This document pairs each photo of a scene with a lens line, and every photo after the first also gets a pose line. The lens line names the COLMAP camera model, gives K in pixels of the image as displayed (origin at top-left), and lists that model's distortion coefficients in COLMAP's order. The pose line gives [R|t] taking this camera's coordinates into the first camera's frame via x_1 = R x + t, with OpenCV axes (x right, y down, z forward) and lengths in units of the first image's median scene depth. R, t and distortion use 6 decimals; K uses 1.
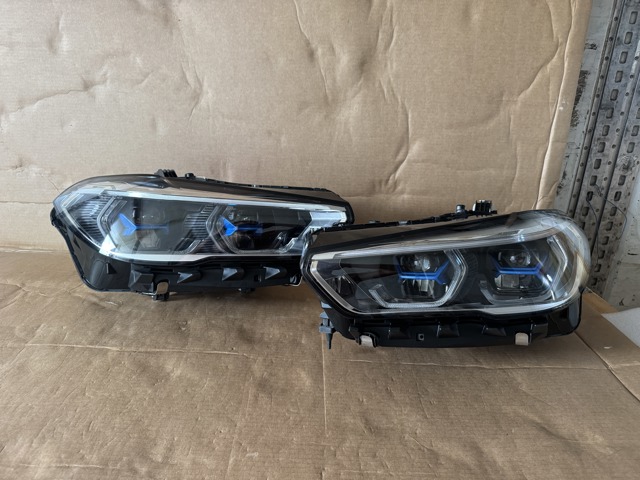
lens RADIAL K [[418.8, 0, 320.8], [0, 418.8, 253.2], [0, 0, 1]] dist [0.025163, -0.029256]
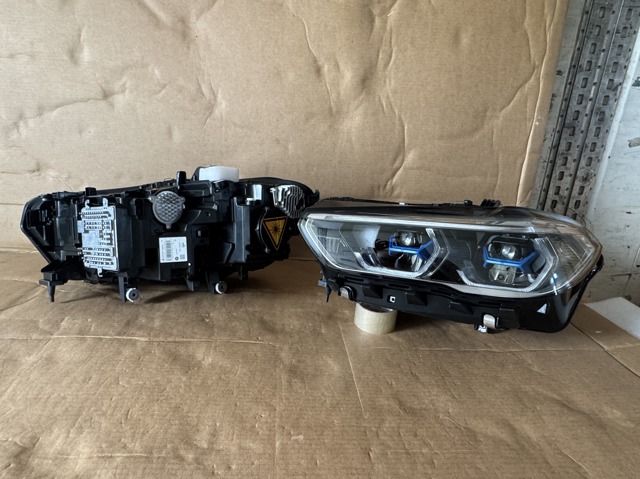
lens RADIAL K [[371.0, 0, 307.4], [0, 371.0, 252.7], [0, 0, 1]] dist [0.000223, 0.000696]
pose [[0.998213, -0.004893, 0.059554, -0.108597], [0.007802, 0.998783, -0.048706, 0.048597], [-0.059243, 0.049084, 0.997036, 0.058833]]
